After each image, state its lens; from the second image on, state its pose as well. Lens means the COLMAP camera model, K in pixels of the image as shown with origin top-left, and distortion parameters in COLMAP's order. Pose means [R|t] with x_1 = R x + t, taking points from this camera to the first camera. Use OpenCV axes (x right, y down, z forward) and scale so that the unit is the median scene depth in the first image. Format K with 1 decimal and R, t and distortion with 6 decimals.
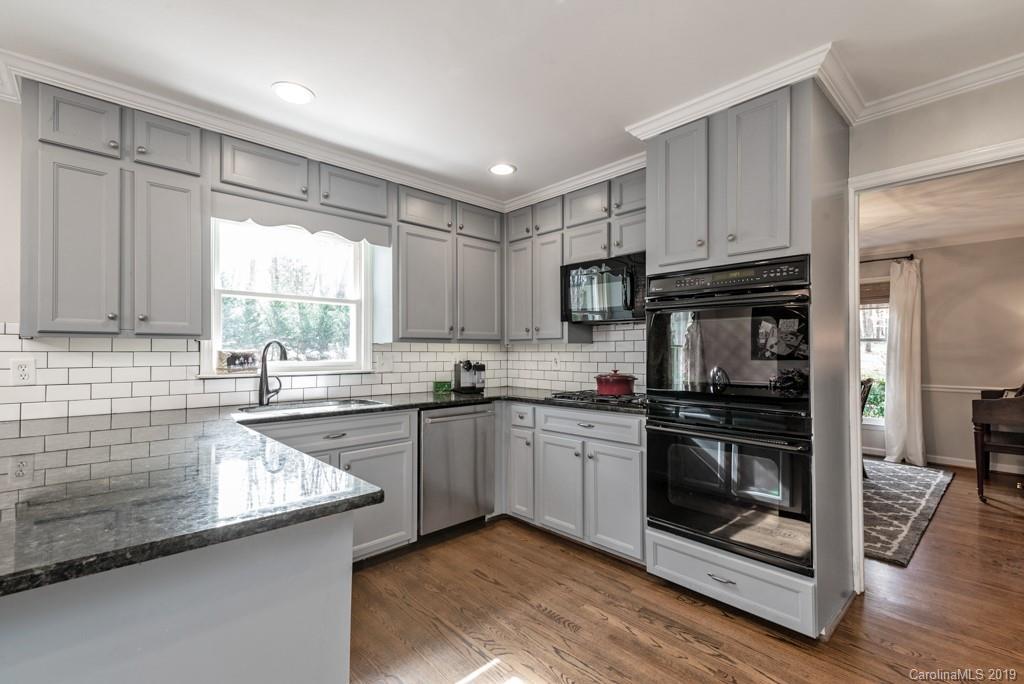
lens RADIAL K [[465.0, 0, 504.5], [0, 465.0, 346.2], [0, 0, 1]] dist [0.019999, -0.002218]
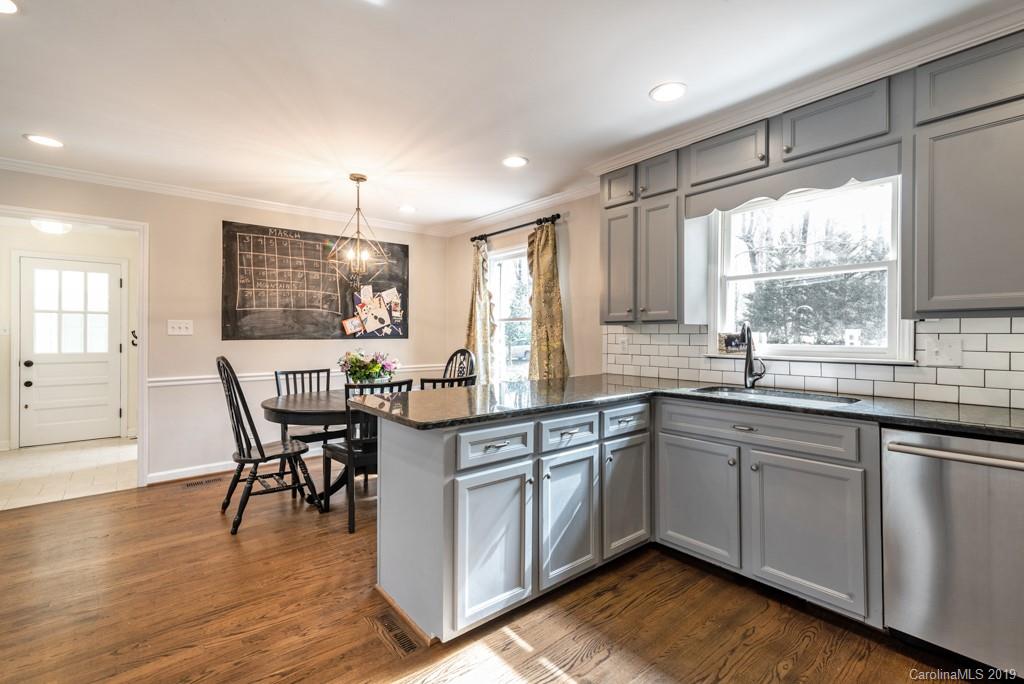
lens RADIAL K [[465.0, 0, 509.4], [0, 465.0, 335.7], [0, 0, 1]] dist [0.019999, -0.002218]
pose [[-0.062553, 0.004792, -0.998030, 0.451477], [0.013862, 0.999896, 0.003932, 0.004202], [0.997945, -0.013589, -0.062613, 0.491511]]
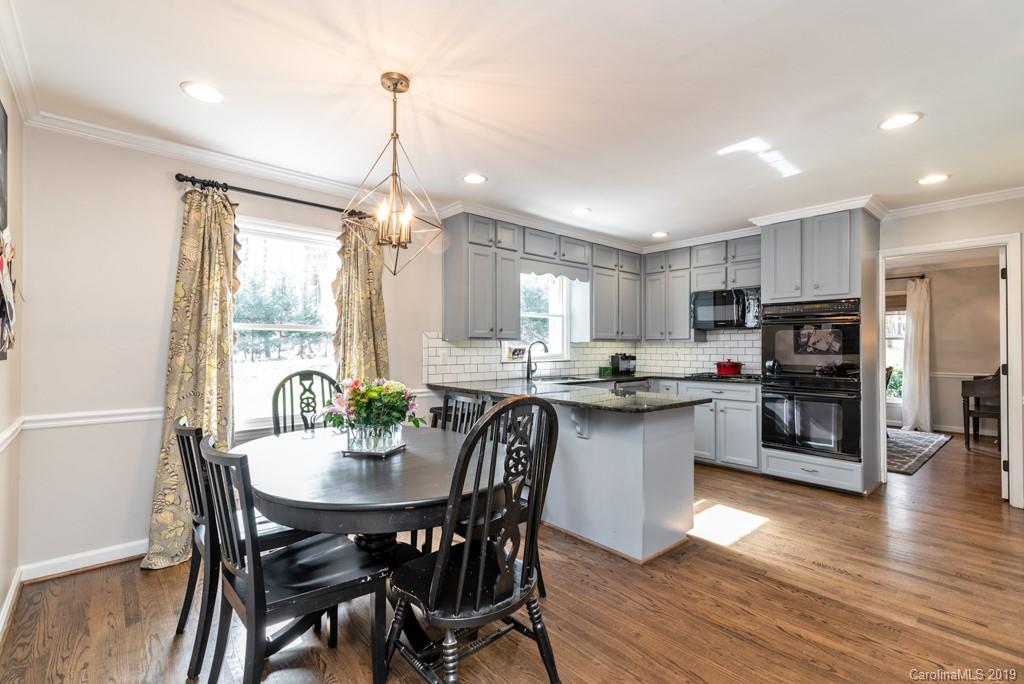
lens RADIAL K [[465.0, 0, 516.1], [0, 465.0, 344.1], [0, 0, 1]] dist [0.019999, -0.002218]
pose [[0.999924, 0.000868, -0.012258, -0.480330], [-0.000802, 0.999985, 0.005350, -0.008669], [0.012263, -0.005340, 0.999911, -0.617054]]
